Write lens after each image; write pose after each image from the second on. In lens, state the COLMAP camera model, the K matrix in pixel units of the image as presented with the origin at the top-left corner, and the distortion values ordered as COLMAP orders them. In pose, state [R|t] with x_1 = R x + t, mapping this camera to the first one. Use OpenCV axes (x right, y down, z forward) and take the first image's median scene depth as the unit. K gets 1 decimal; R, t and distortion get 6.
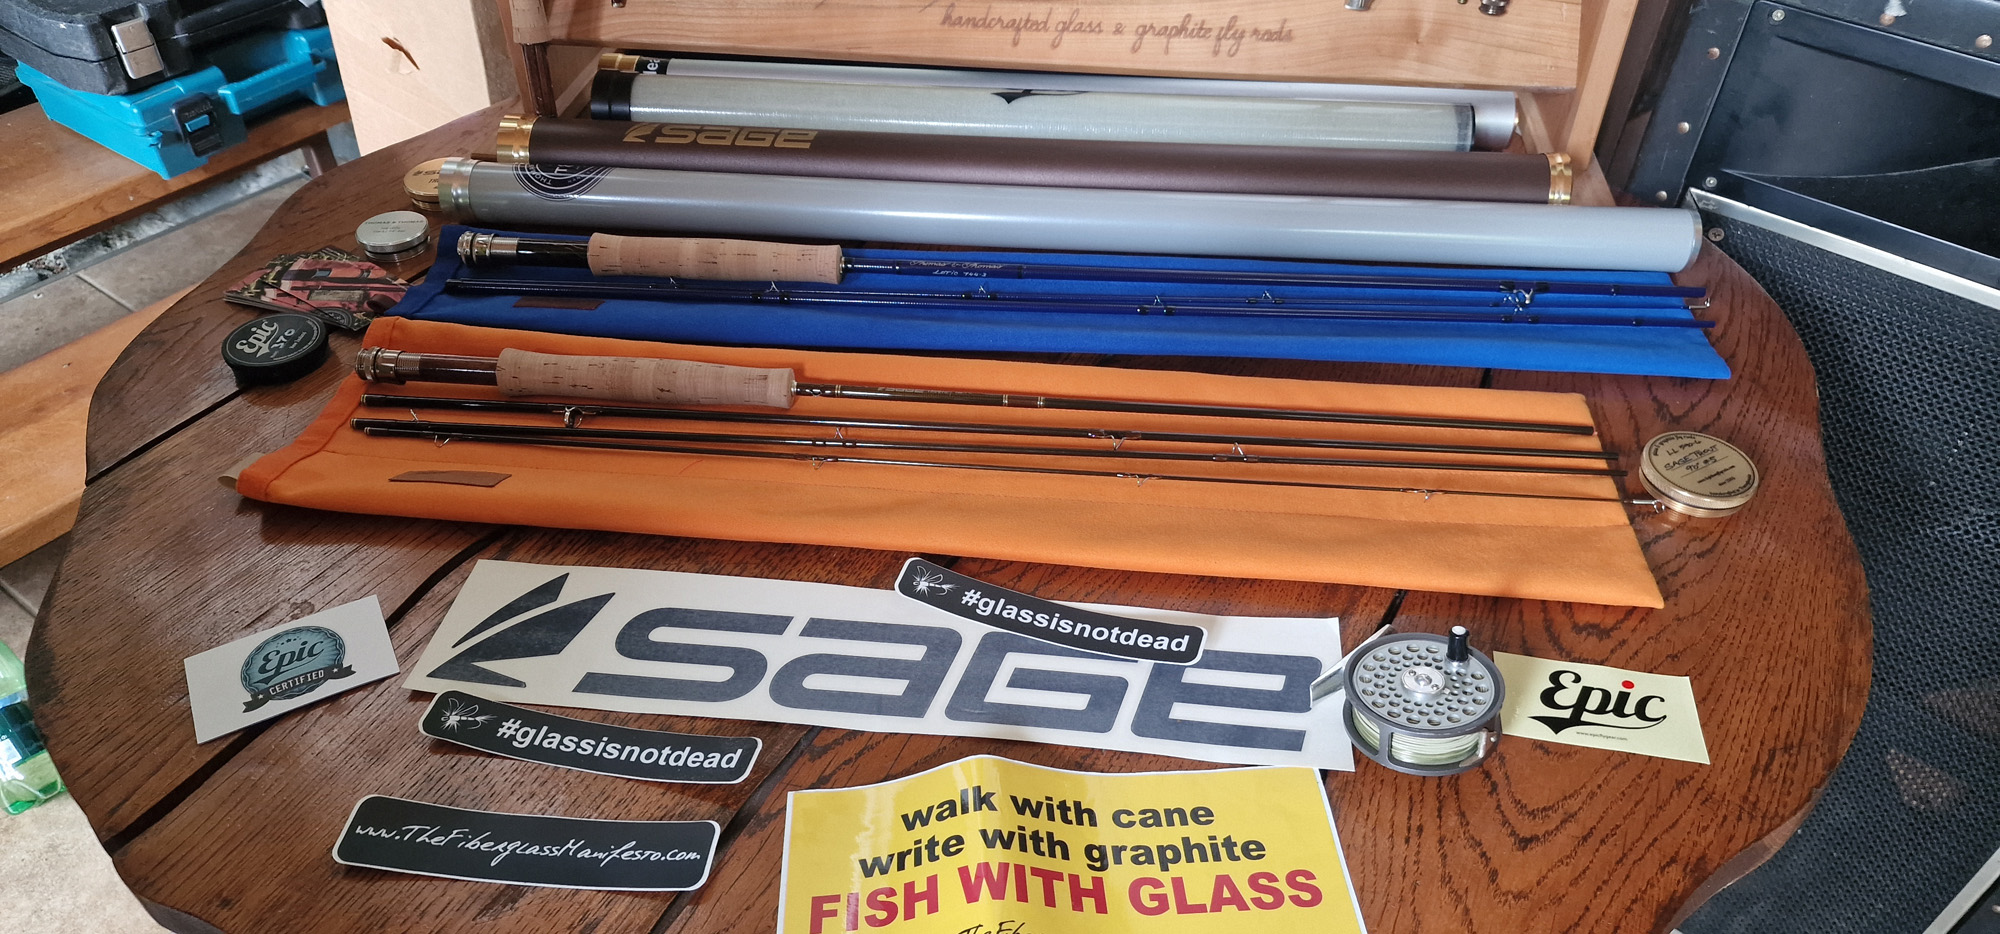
lens RADIAL K [[1332.4, 0, 989.3], [0, 1332.4, 462.3], [0, 0, 1]] dist [0.091365, -0.084536]
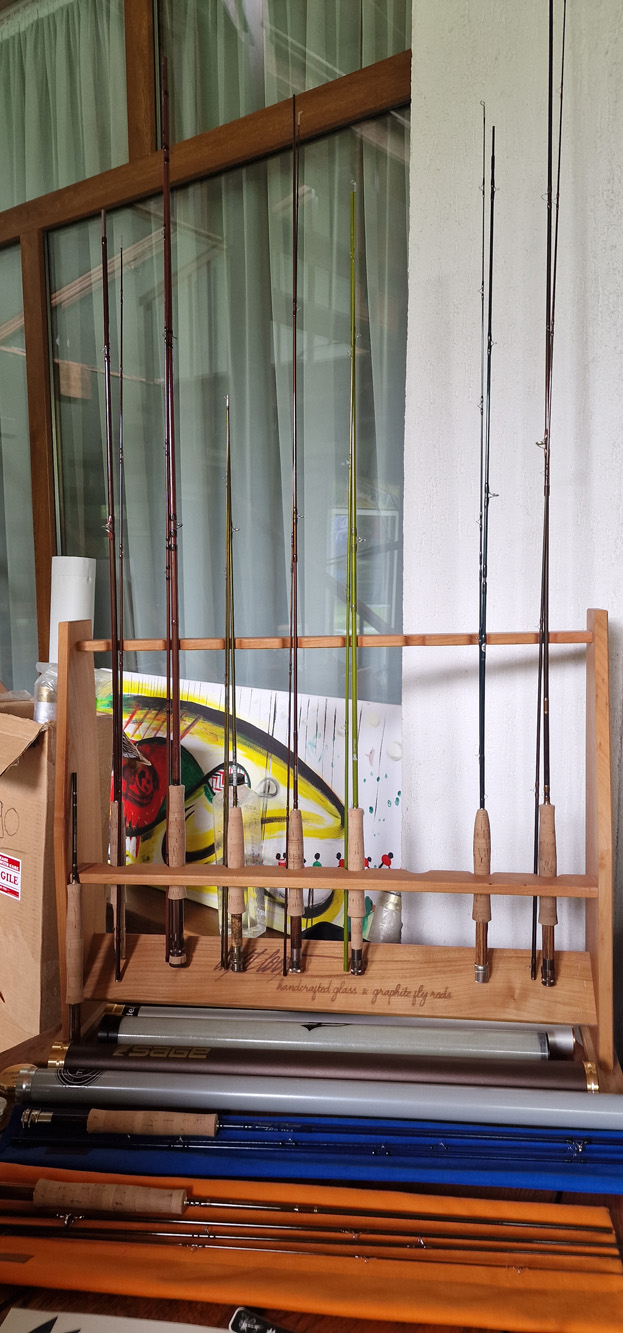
lens RADIAL K [[894.5, 0, 328.8], [0, 894.5, 666.6], [0, 0, 1]] dist [0.050947, -0.028960]
pose [[0.999909, -0.005546, -0.012268, 0.065456], [-0.002235, 0.830193, -0.557471, 0.027380], [0.013277, 0.557448, 0.830106, -0.417403]]
